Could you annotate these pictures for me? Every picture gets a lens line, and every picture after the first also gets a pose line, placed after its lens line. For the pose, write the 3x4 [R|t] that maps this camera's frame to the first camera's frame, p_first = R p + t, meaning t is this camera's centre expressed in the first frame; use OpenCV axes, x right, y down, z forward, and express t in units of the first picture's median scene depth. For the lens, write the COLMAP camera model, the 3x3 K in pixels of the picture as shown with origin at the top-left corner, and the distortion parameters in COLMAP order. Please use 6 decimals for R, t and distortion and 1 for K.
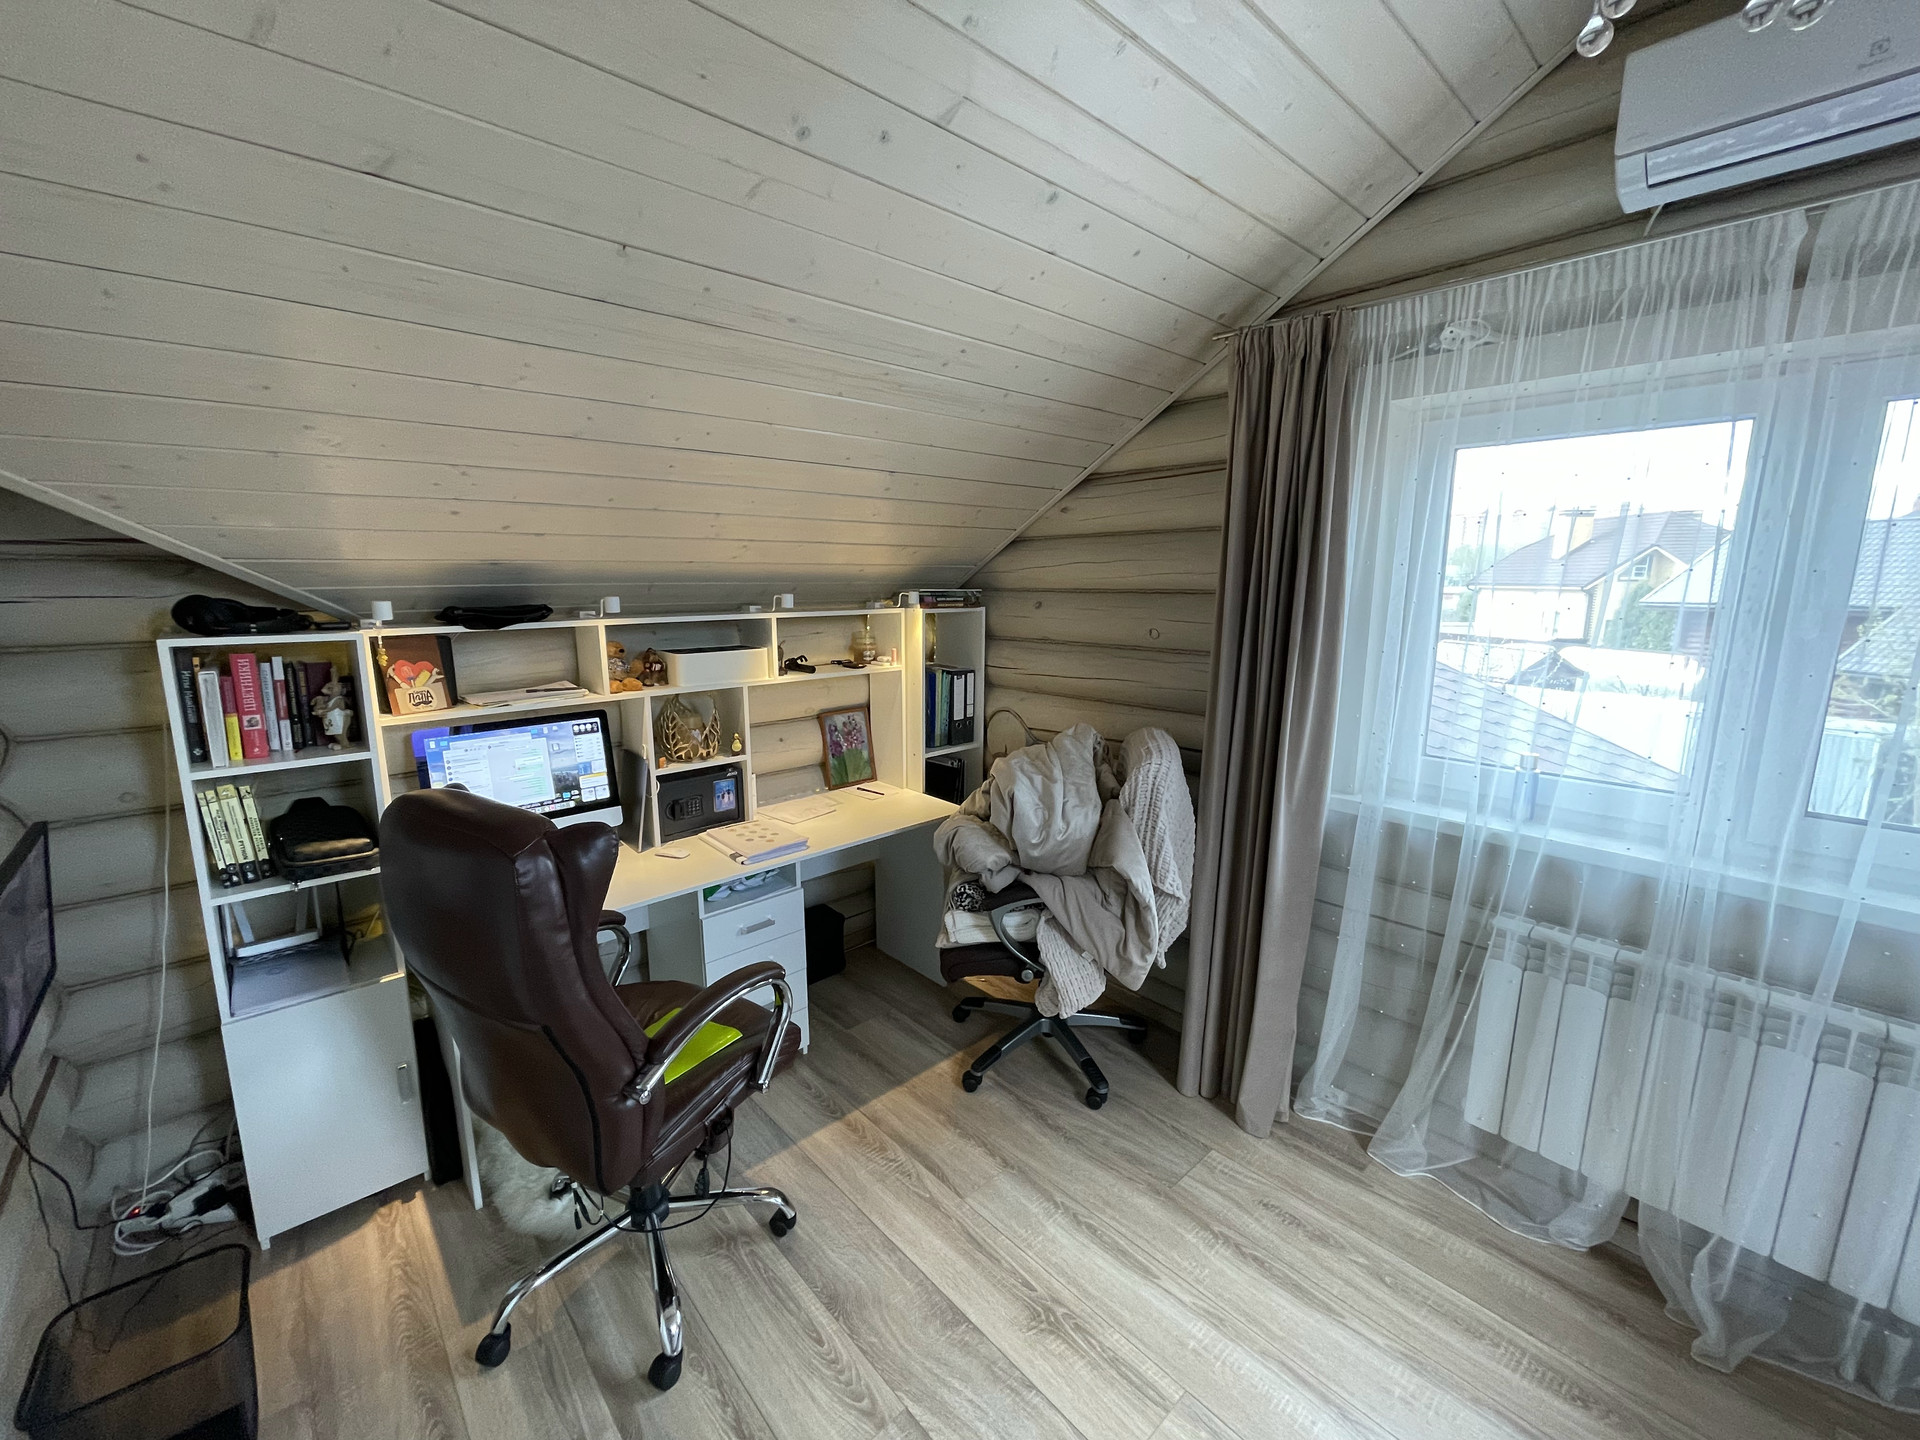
lens RADIAL K [[778.0, 0, 952.9], [0, 778.0, 712.5], [0, 0, 1]] dist [-0.000032, -0.000194]
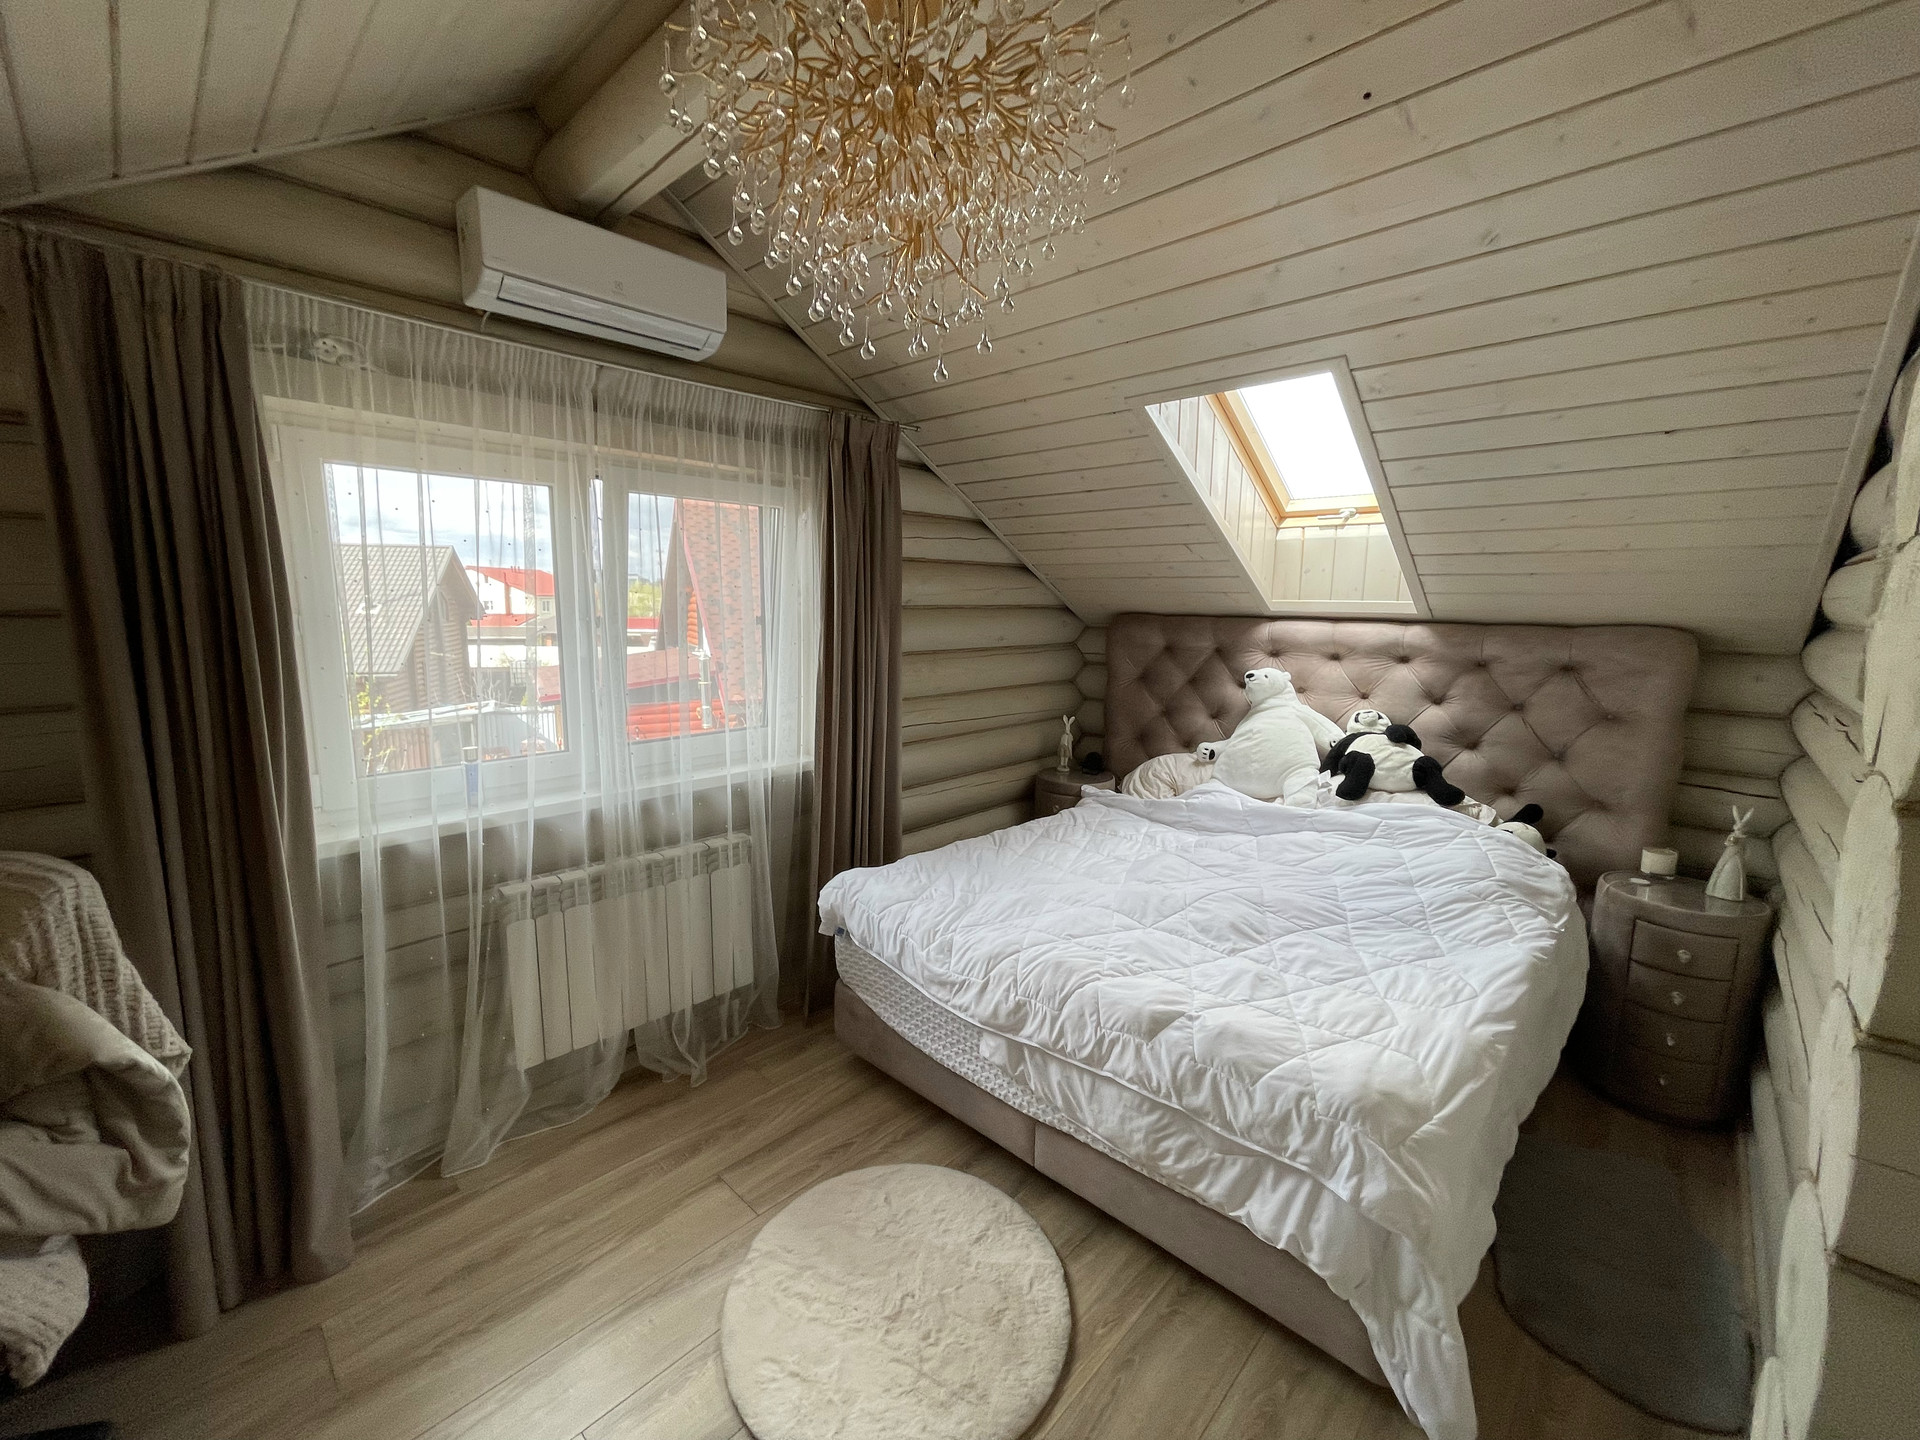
lens RADIAL K [[778.0, 0, 953.4], [0, 778.0, 721.5], [0, 0, 1]] dist [-0.000032, -0.000194]
pose [[-0.071363, -0.151096, 0.985940, -0.453878], [0.165651, 0.972938, 0.161093, -0.055392], [-0.983599, 0.174818, -0.044402, 0.352754]]
